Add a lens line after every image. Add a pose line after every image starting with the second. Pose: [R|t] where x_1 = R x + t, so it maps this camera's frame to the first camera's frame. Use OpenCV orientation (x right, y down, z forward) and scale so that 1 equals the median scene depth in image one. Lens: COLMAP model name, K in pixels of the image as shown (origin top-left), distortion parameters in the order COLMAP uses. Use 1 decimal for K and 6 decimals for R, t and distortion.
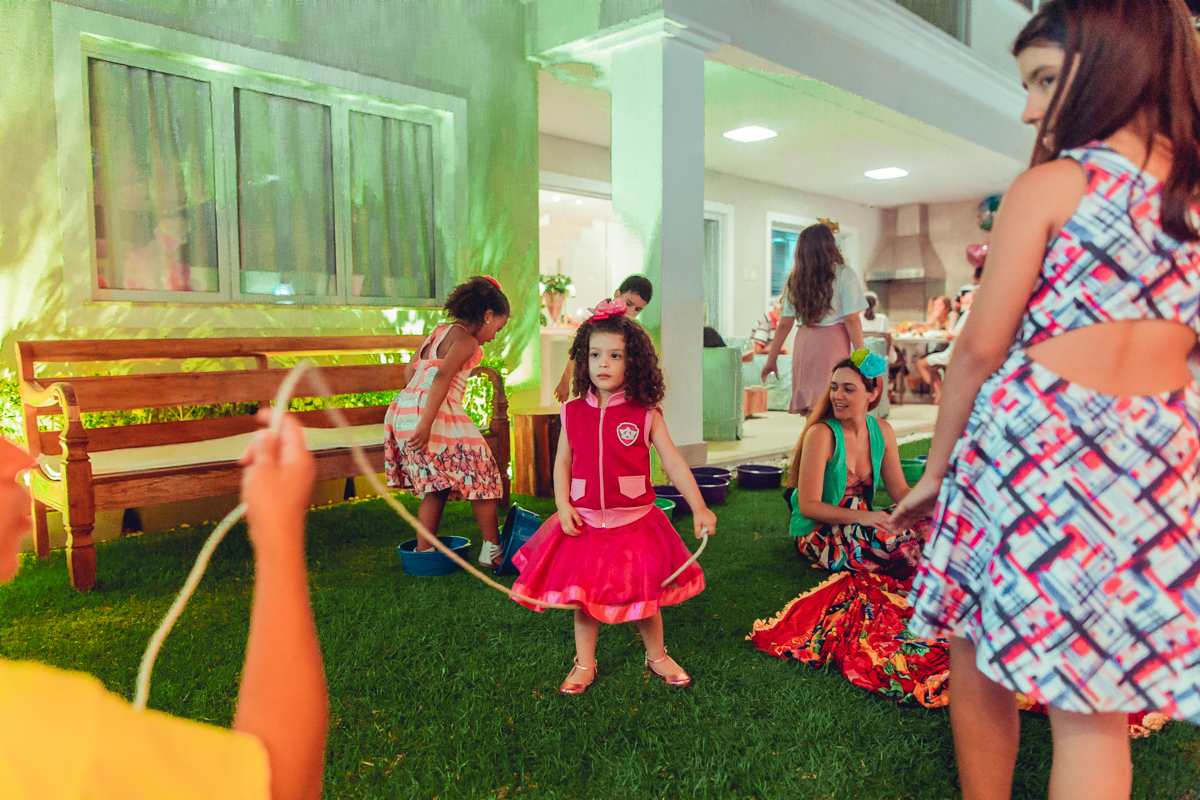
lens RADIAL K [[822.6, 0, 600.0], [0, 822.6, 400.0], [0, 0, 1]] dist [0.001542, 0.001020]
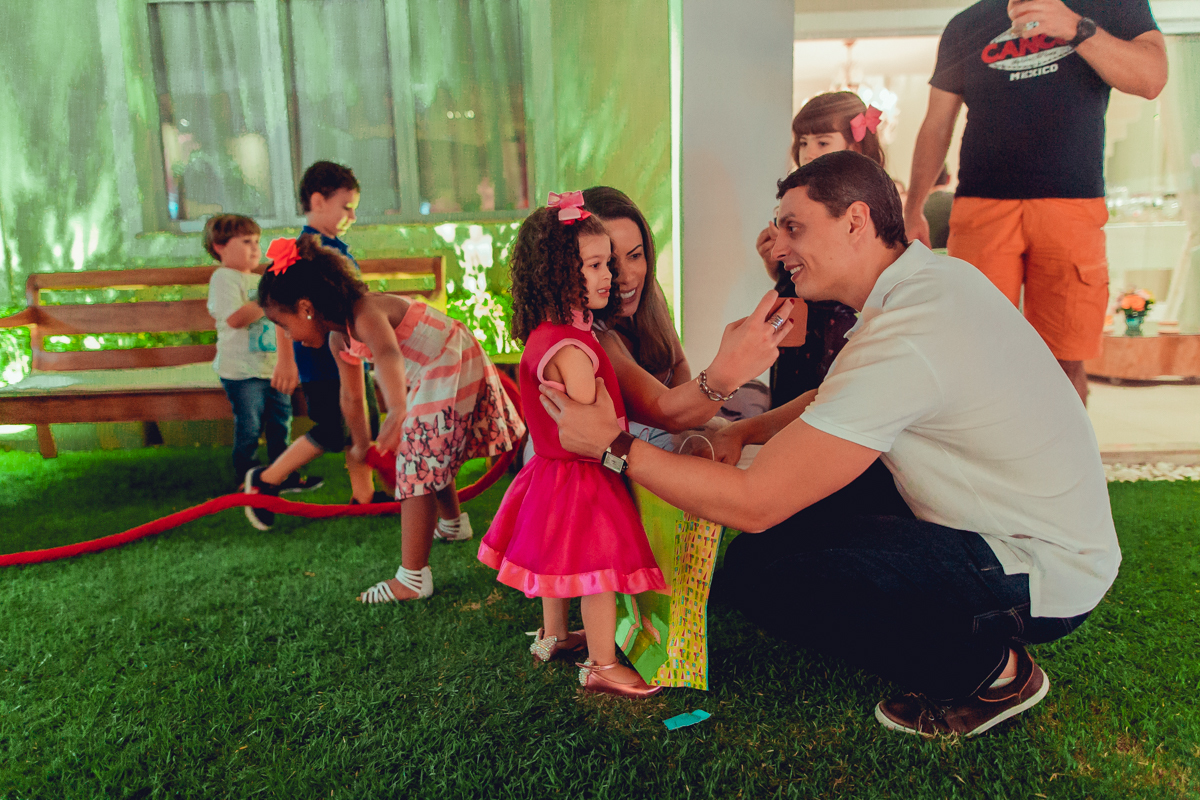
lens RADIAL K [[860.3, 0, 600.0], [0, 860.3, 400.0], [0, 0, 1]] dist [-0.000871, 0.000605]
pose [[0.703799, 0.095449, -0.703958, 0.545299], [-0.029367, 0.993995, 0.105415, -0.031779], [0.709792, -0.053518, 0.702376, 0.517691]]
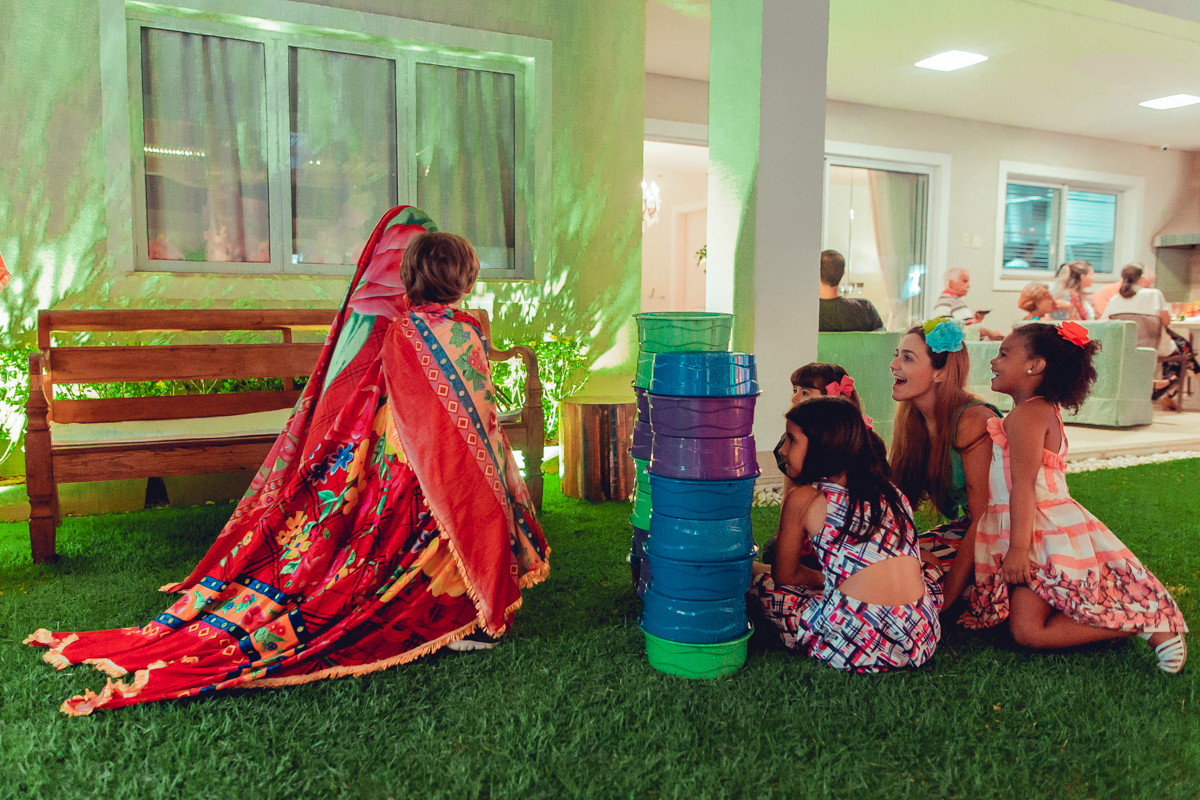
lens RADIAL K [[870.7, 0, 568.7], [0, 870.7, 399.7], [0, 0, 1]] dist [-0.000848, -0.000671]
pose [[0.944525, 0.041032, -0.325866, 0.197766], [-0.035746, 0.999114, 0.022196, -0.005616], [0.326488, -0.009316, 0.945155, 0.144881]]
